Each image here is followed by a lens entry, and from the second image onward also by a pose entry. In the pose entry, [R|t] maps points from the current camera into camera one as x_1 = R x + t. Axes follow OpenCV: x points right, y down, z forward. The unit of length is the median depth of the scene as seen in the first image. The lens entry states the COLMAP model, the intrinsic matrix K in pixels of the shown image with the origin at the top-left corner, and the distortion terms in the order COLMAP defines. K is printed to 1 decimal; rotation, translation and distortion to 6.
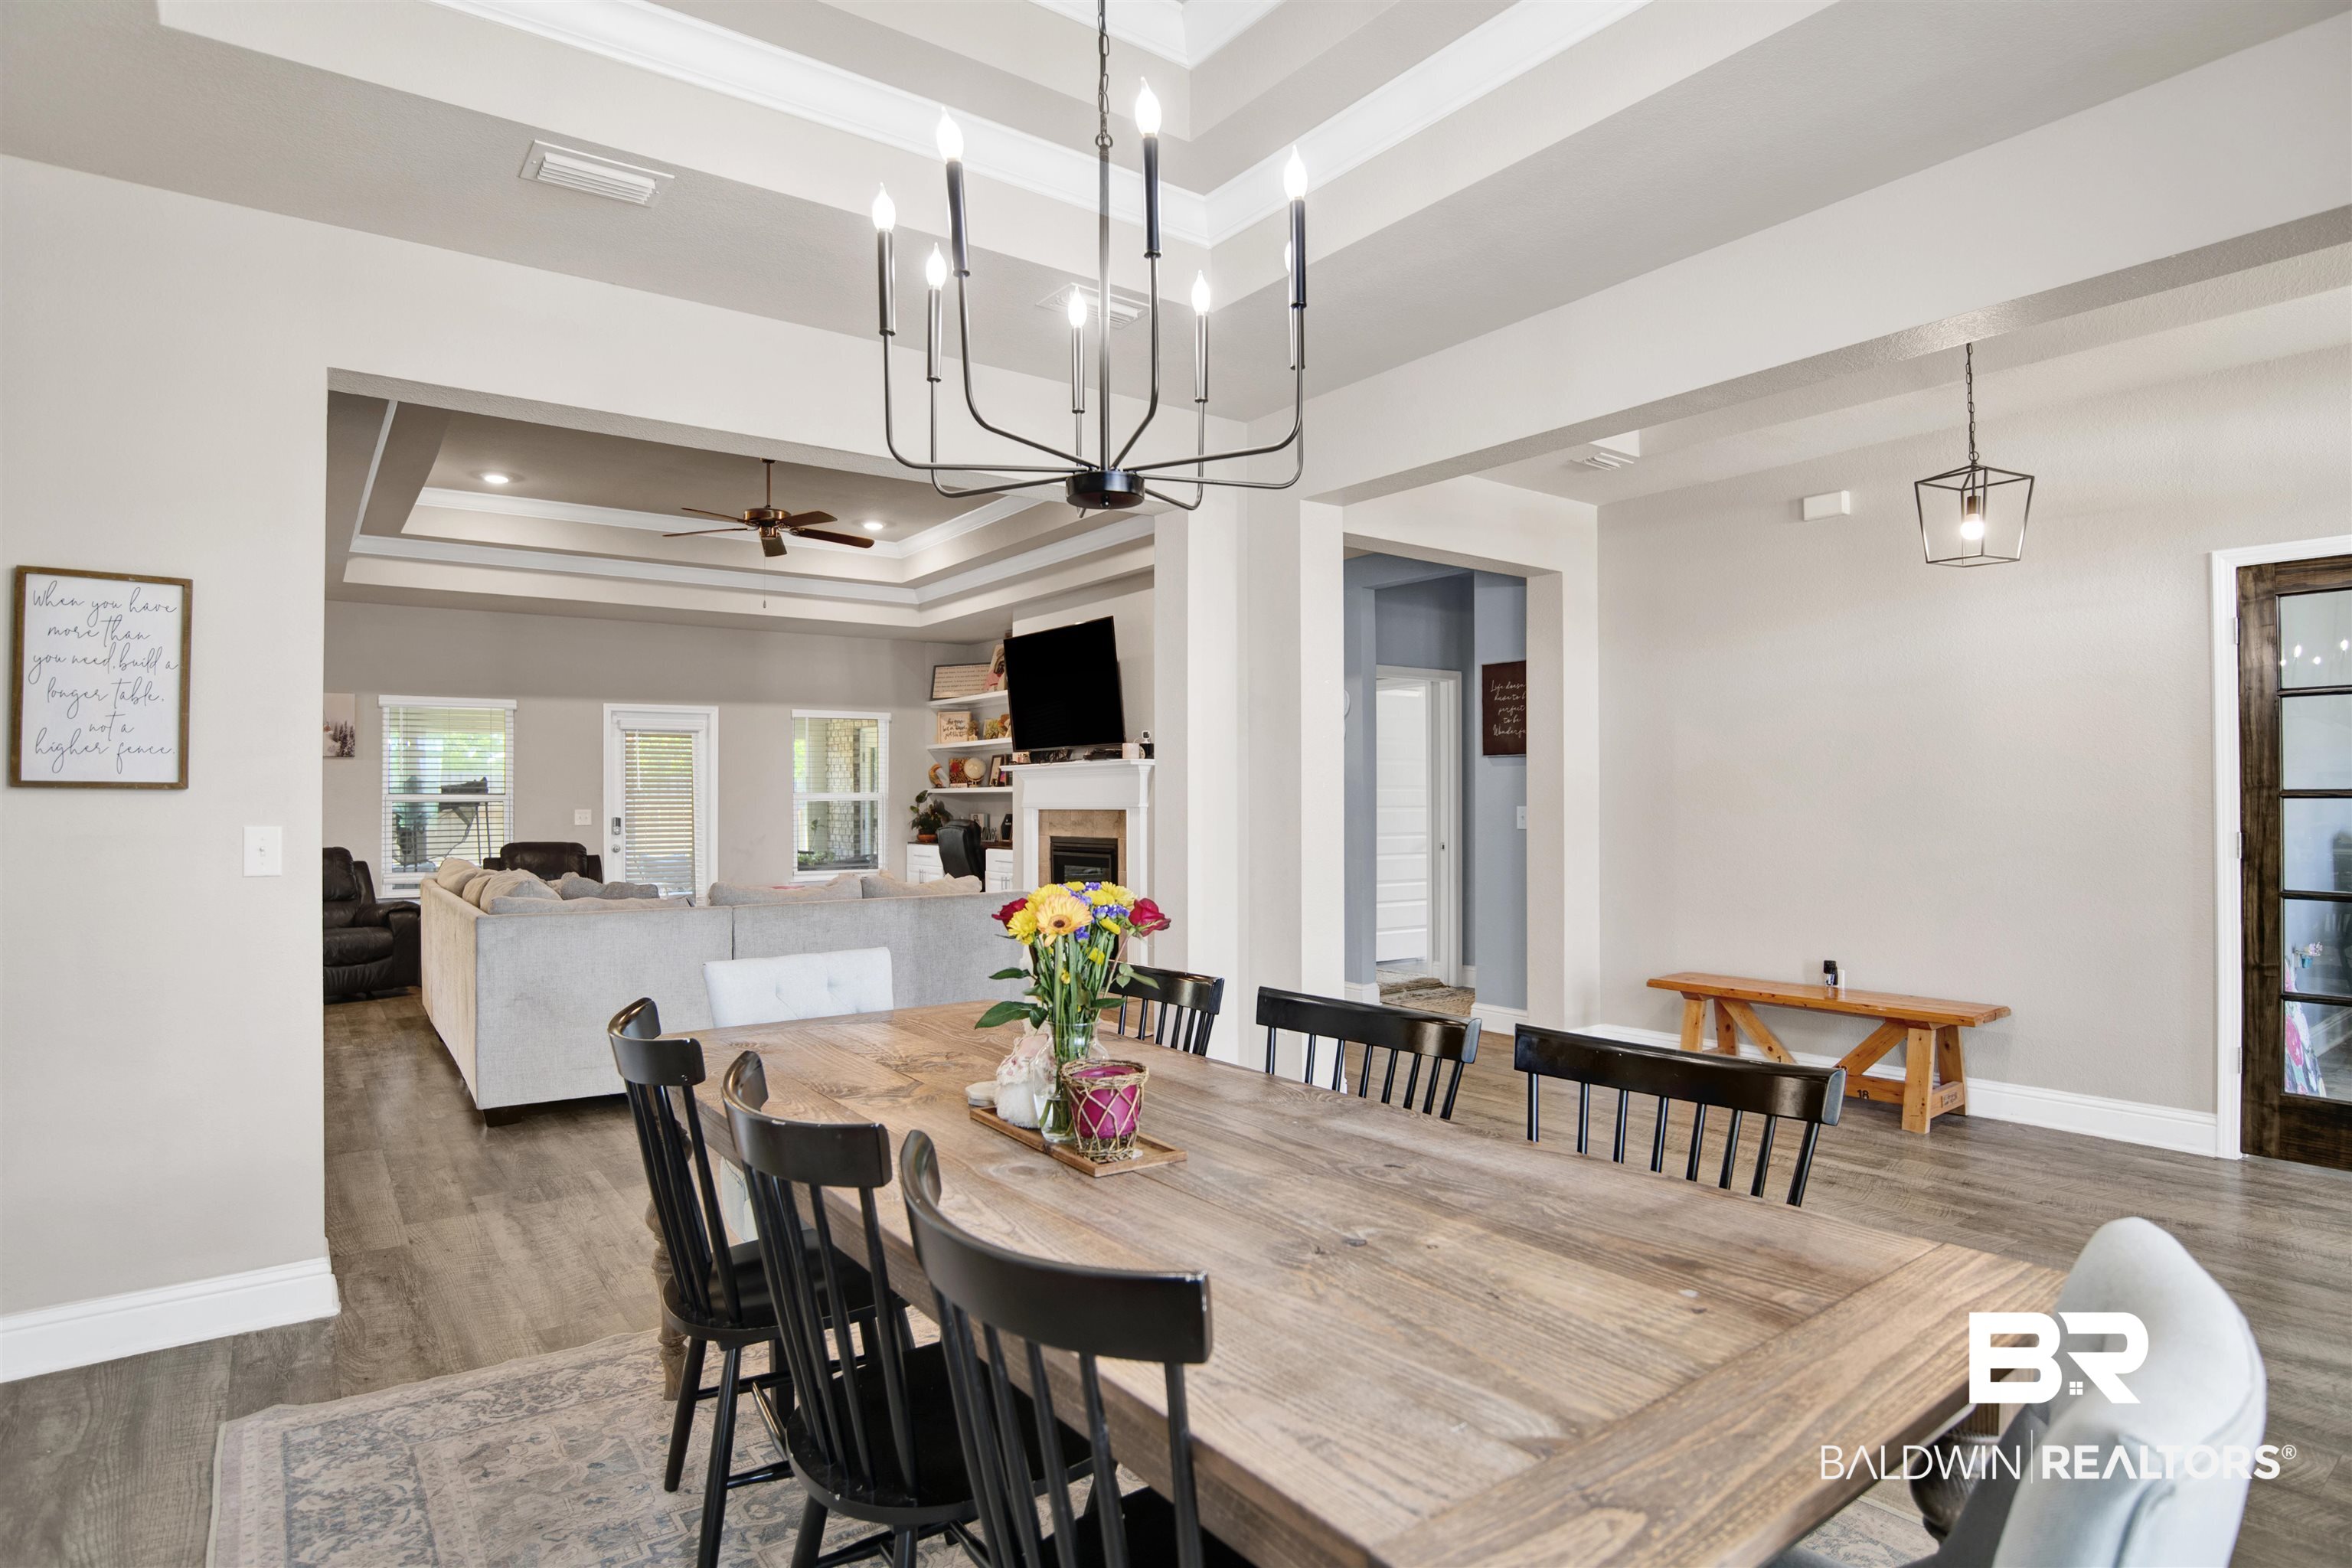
lens RADIAL K [[1251.2, 0, 1171.3], [0, 1251.2, 789.8], [0, 0, 1]] dist [-0.062677, 0.017857]
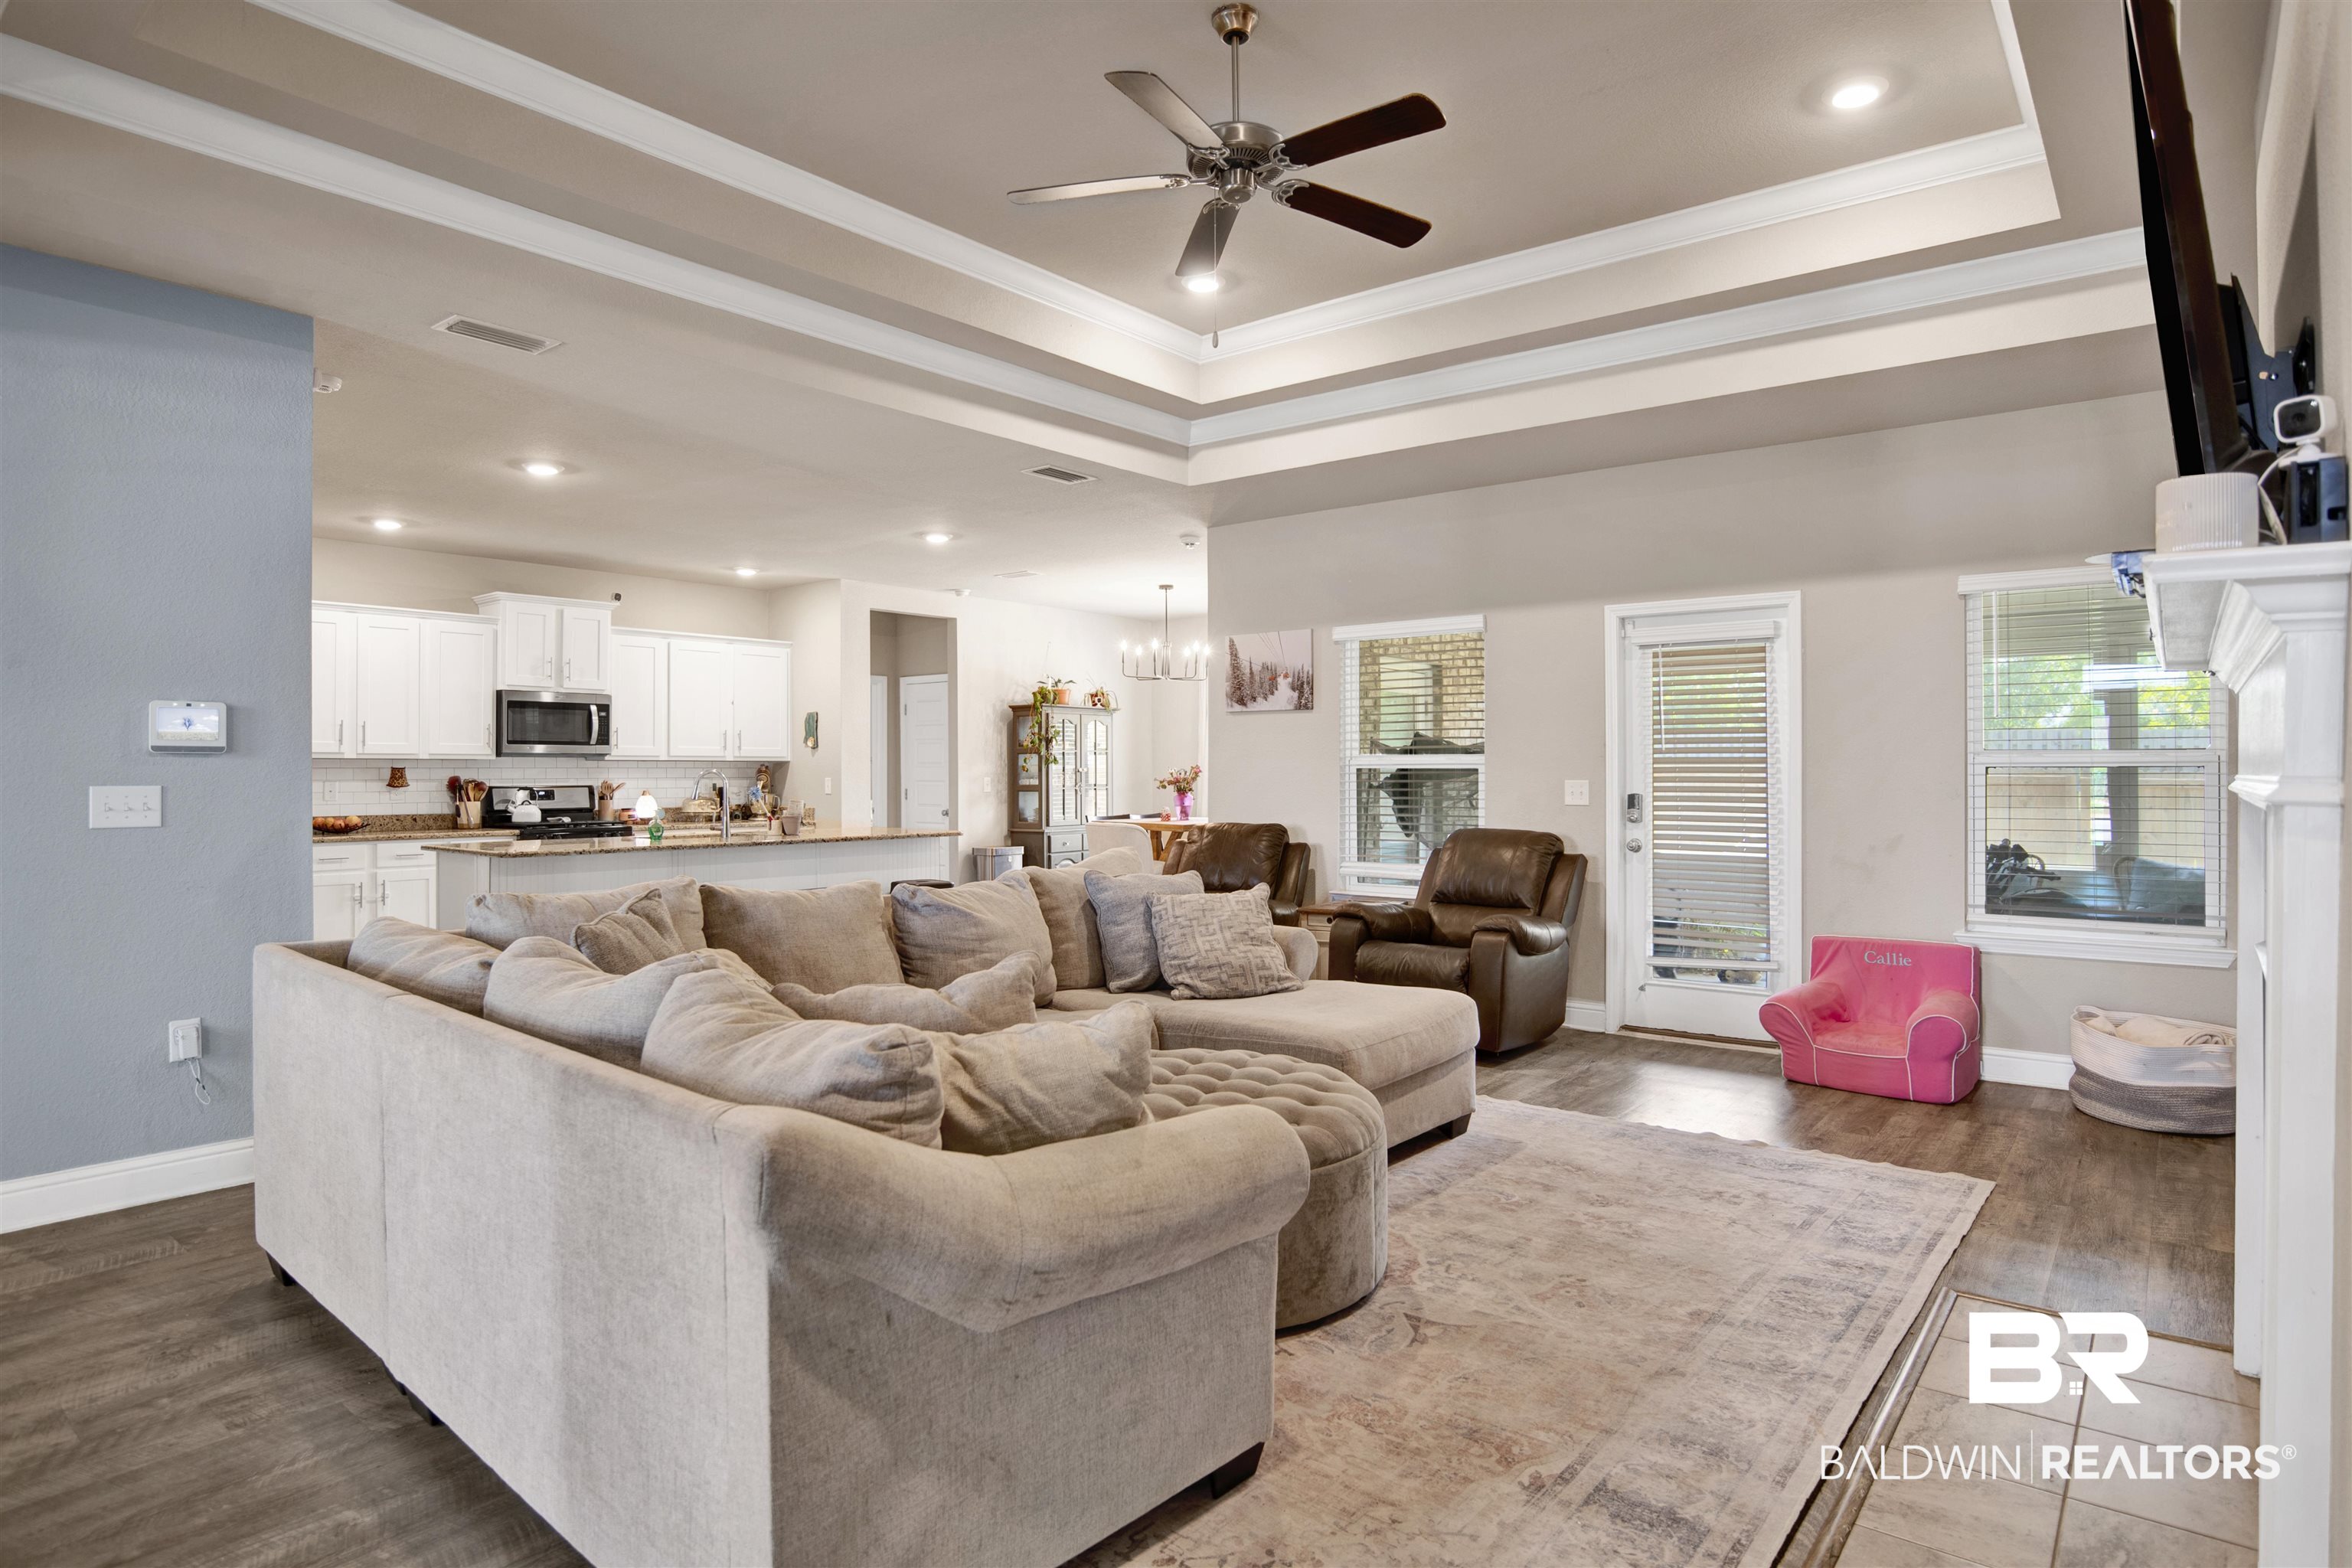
lens RADIAL K [[1296.7, 0, 1178.1], [0, 1296.7, 767.6], [0, 0, 1]] dist [-0.058361, -0.000301]
pose [[0.235715, 0.004676, -0.971811, 0.116425], [0.006245, 0.999960, 0.006327, 0.004789], [0.971802, -0.007560, 0.235677, 0.692844]]
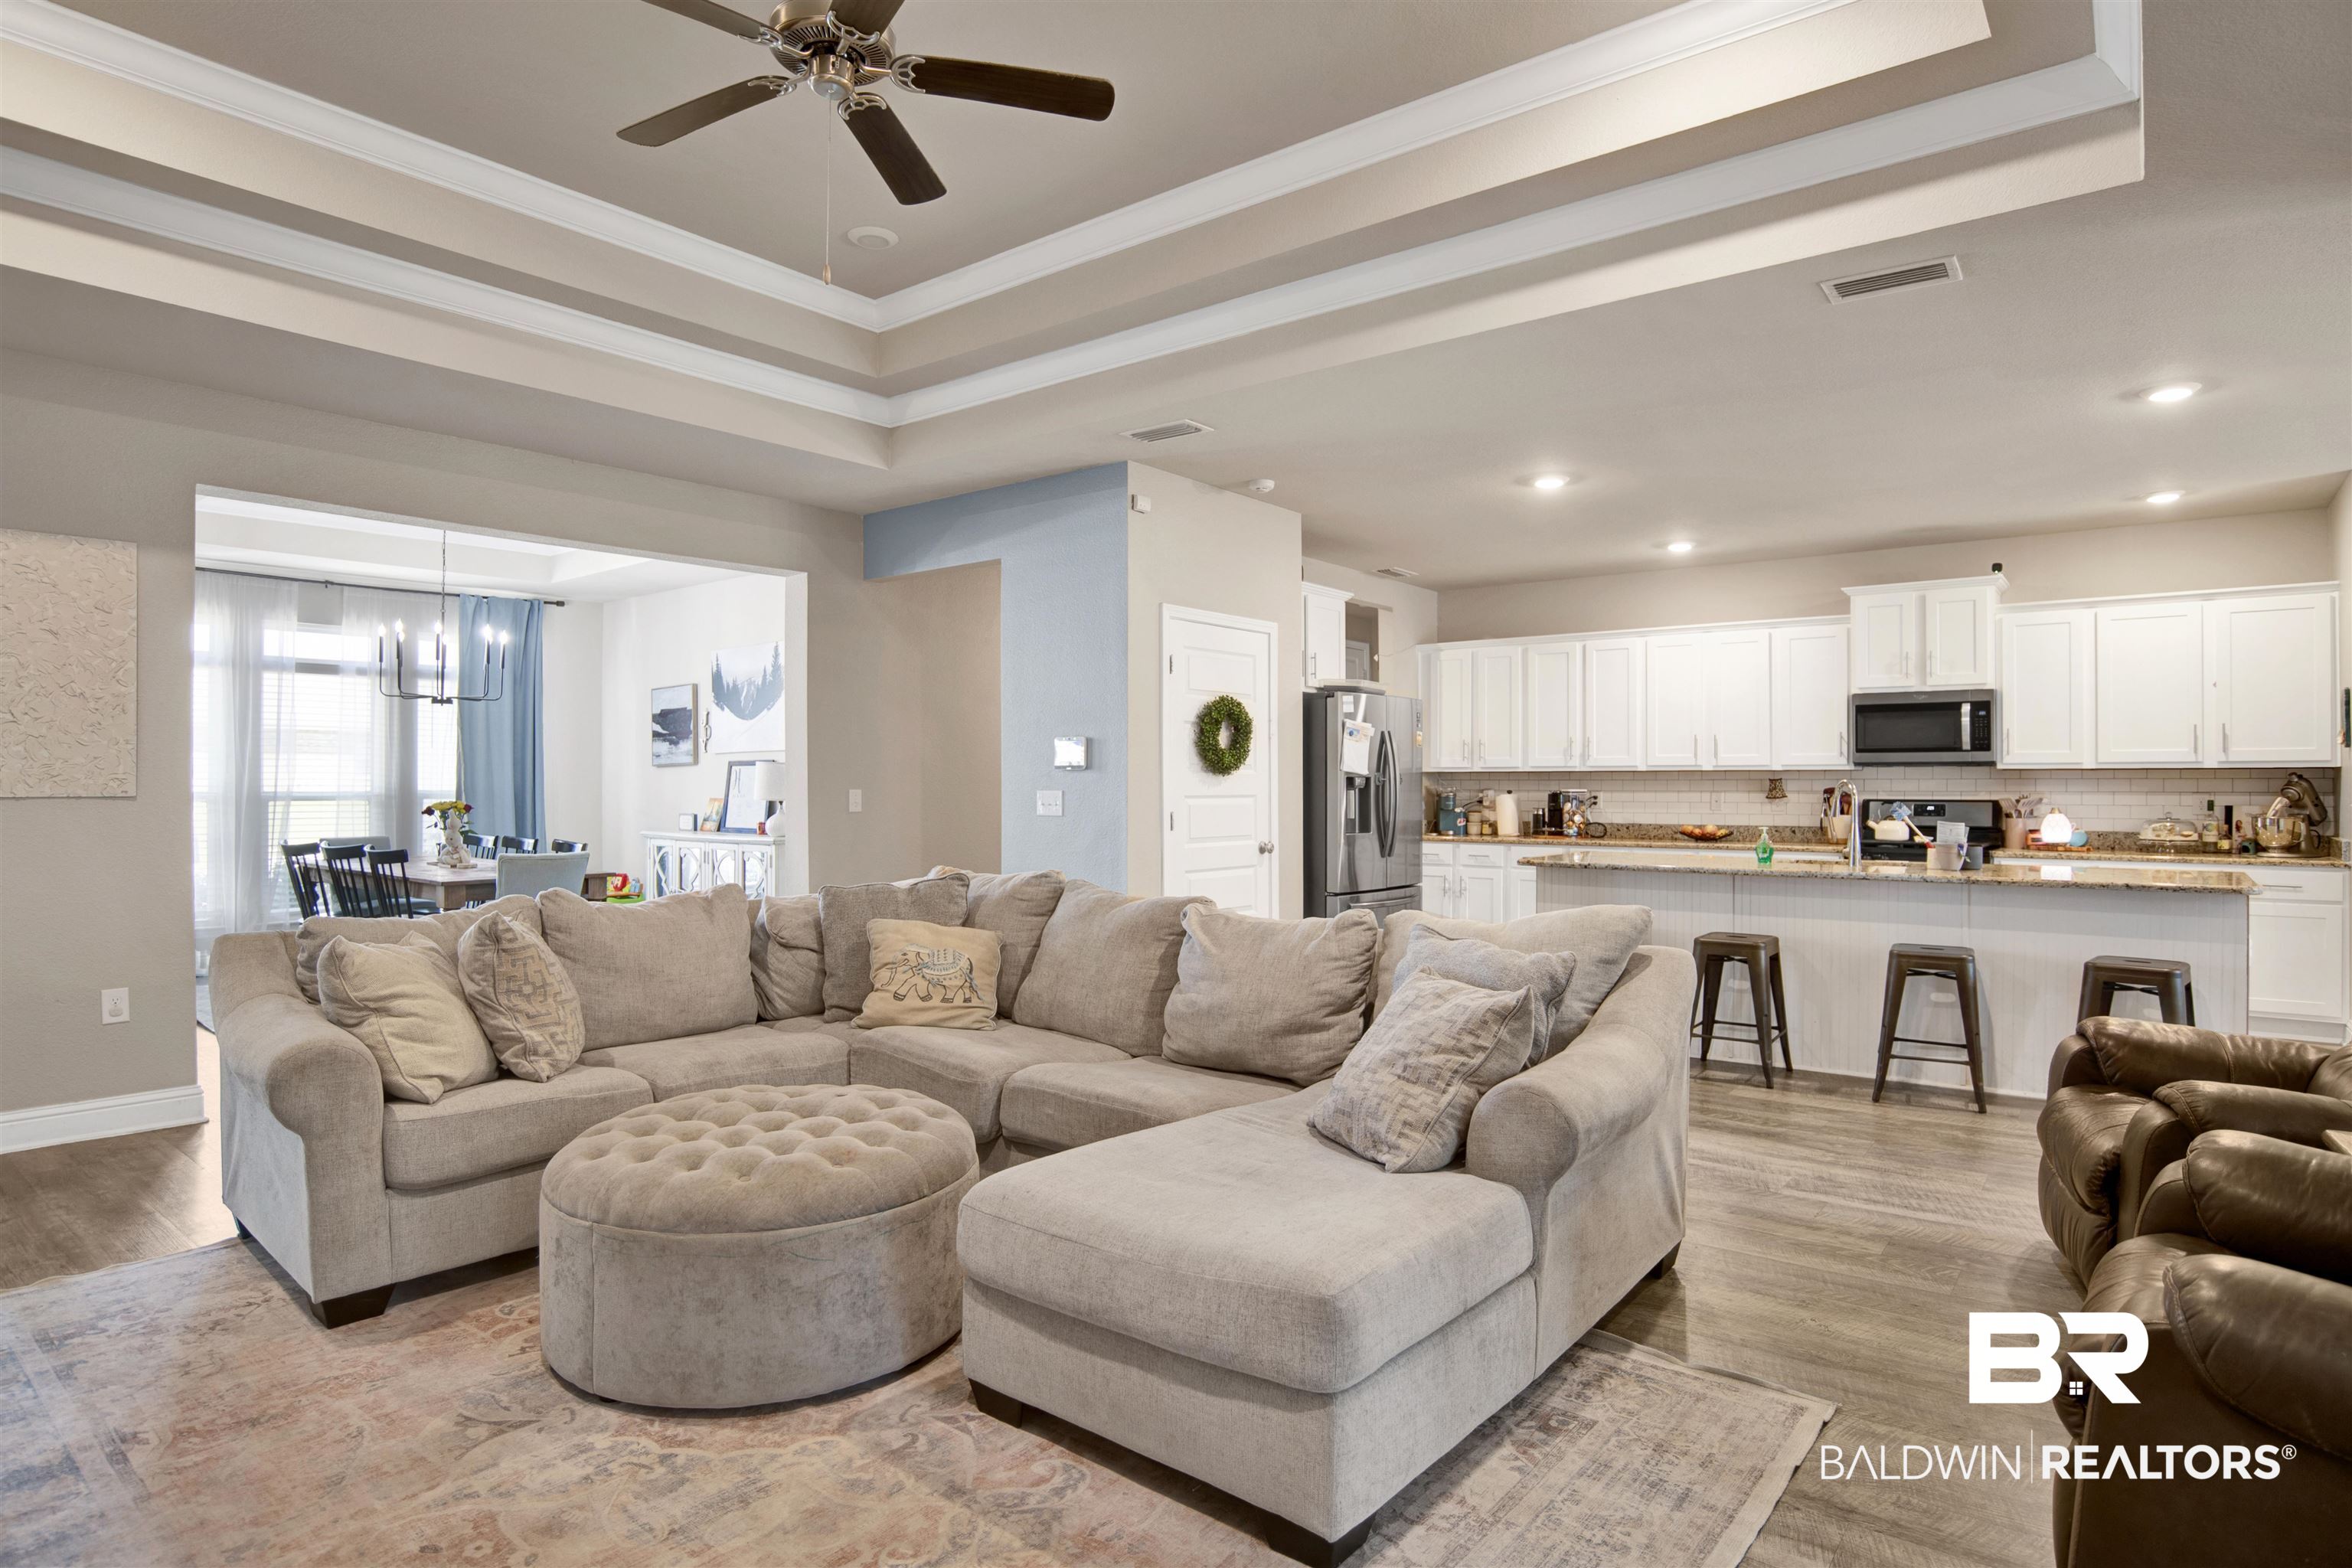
lens RADIAL K [[1251.2, 0, 1171.5], [0, 1251.2, 788.9], [0, 0, 1]] dist [-0.062677, 0.017857]
pose [[-0.969821, 0.007233, -0.243709, -0.258688], [0.007804, 0.999969, -0.001381, 0.011794], [0.243691, -0.003241, -0.969847, 1.115268]]
